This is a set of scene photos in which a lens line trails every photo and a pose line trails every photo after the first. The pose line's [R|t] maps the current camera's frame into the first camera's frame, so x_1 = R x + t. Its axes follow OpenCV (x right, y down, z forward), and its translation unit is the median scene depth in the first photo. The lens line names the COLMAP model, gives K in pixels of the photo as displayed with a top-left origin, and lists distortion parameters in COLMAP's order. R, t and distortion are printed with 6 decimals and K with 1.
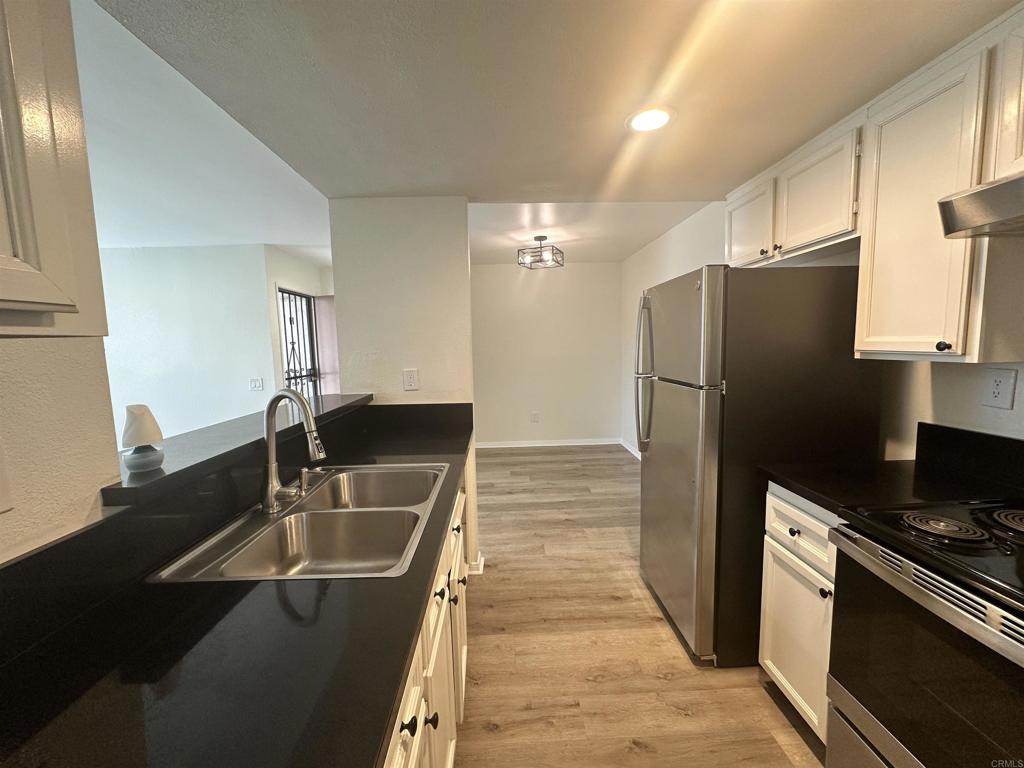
lens RADIAL K [[403.4, 0, 512.0], [0, 403.4, 384.0], [0, 0, 1]] dist [-0.001612, 0.000172]
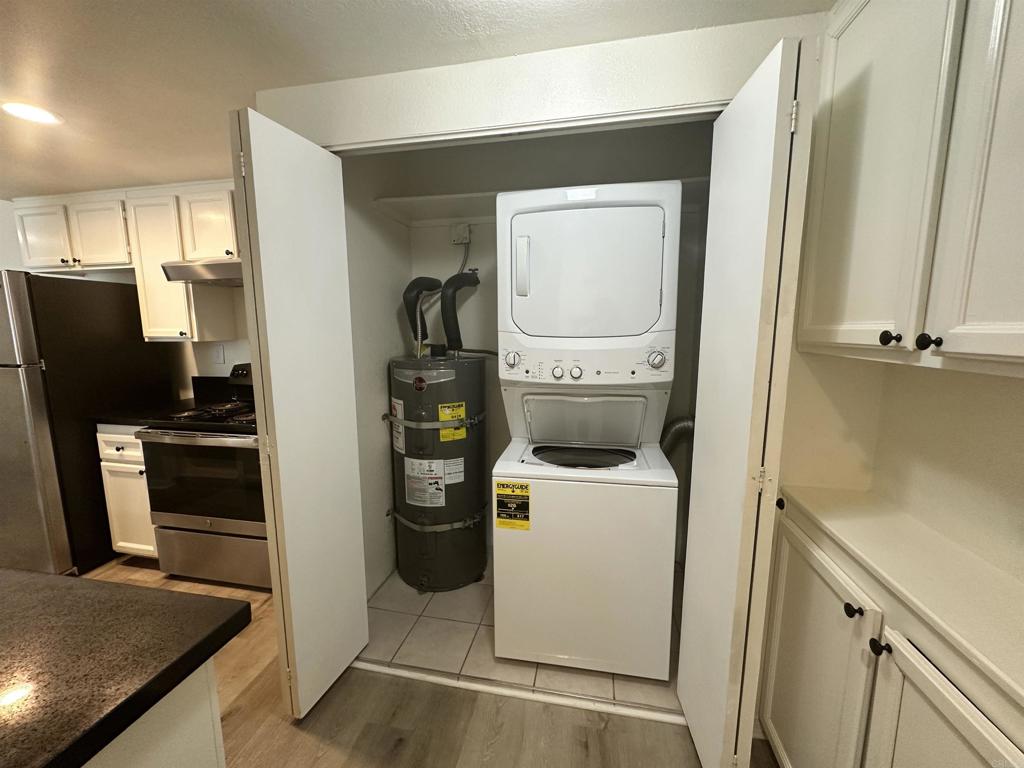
lens RADIAL K [[403.4, 0, 512.0], [0, 403.4, 384.0], [0, 0, 1]] dist [-0.001612, 0.000172]
pose [[0.223182, -0.111114, 0.968423, -0.408711], [0.094674, 0.991256, 0.091916, 0.093017], [-0.970168, 0.071171, 0.231750, -0.777595]]
